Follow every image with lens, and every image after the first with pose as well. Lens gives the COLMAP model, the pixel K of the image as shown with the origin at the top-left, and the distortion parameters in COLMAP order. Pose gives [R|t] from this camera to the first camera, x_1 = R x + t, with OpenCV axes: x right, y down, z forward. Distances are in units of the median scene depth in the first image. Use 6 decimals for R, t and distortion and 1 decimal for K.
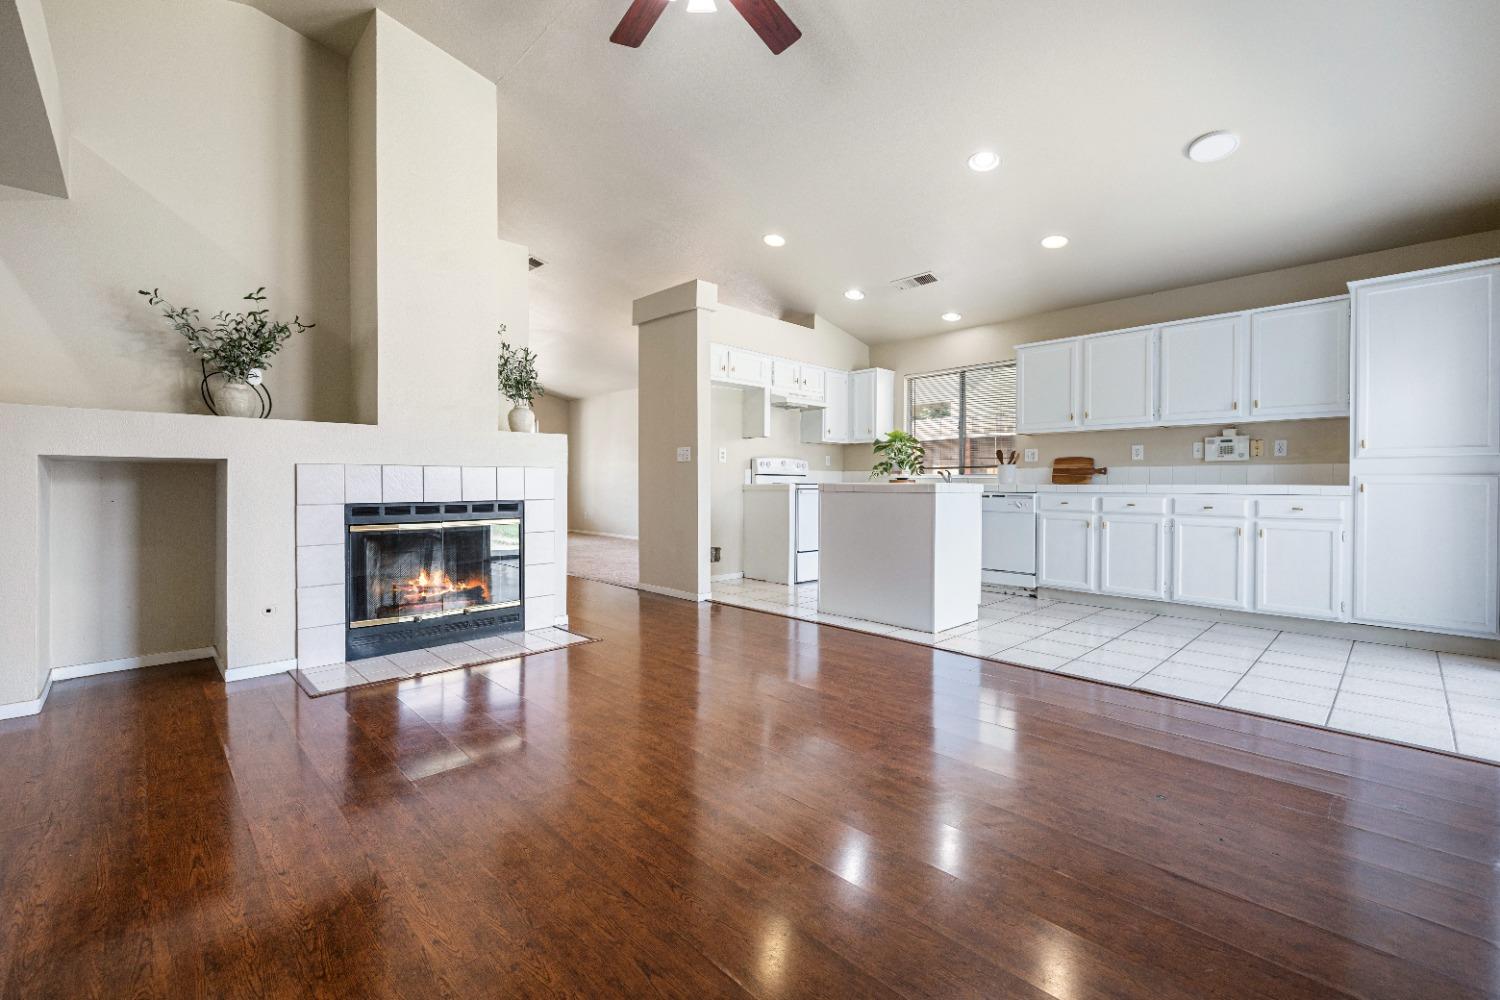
lens RADIAL K [[638.7, 0, 749.6], [0, 638.7, 499.7], [0, 0, 1]] dist [0.000263, 0.000004]
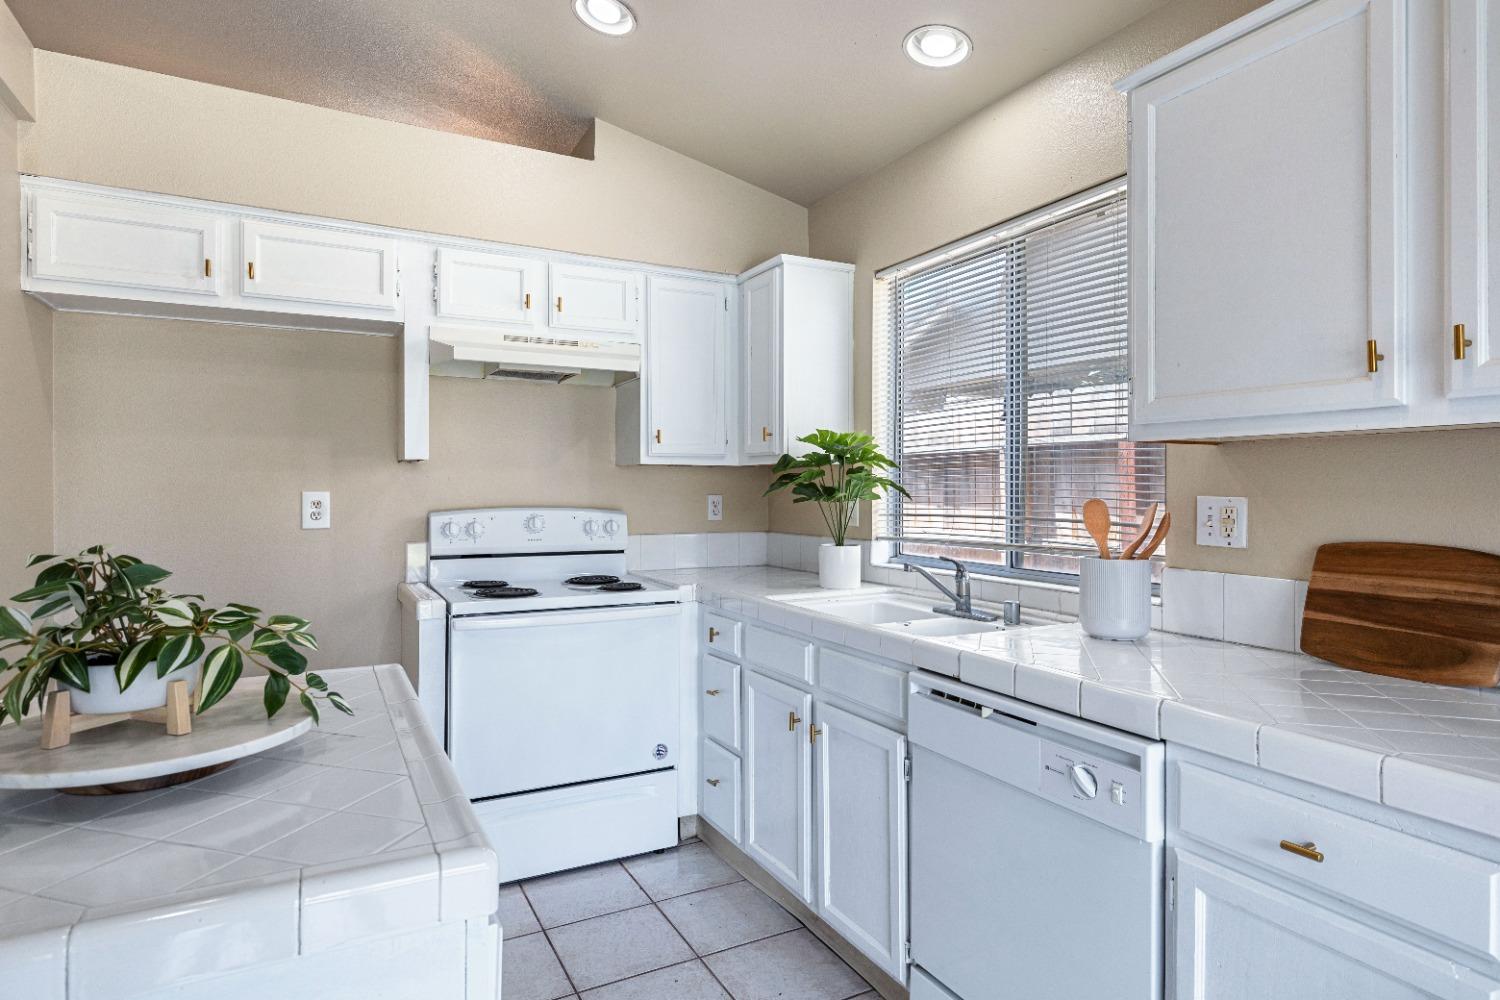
lens RADIAL K [[834.7, 0, 748.4], [0, 834.7, 490.2], [0, 0, 1]] dist [0.002205, 0.000426]
pose [[0.958111, -0.005070, -0.286351, 0.321670], [-0.000855, 0.999788, -0.020564, -0.067698], [0.286395, 0.019948, 0.957904, 0.570971]]
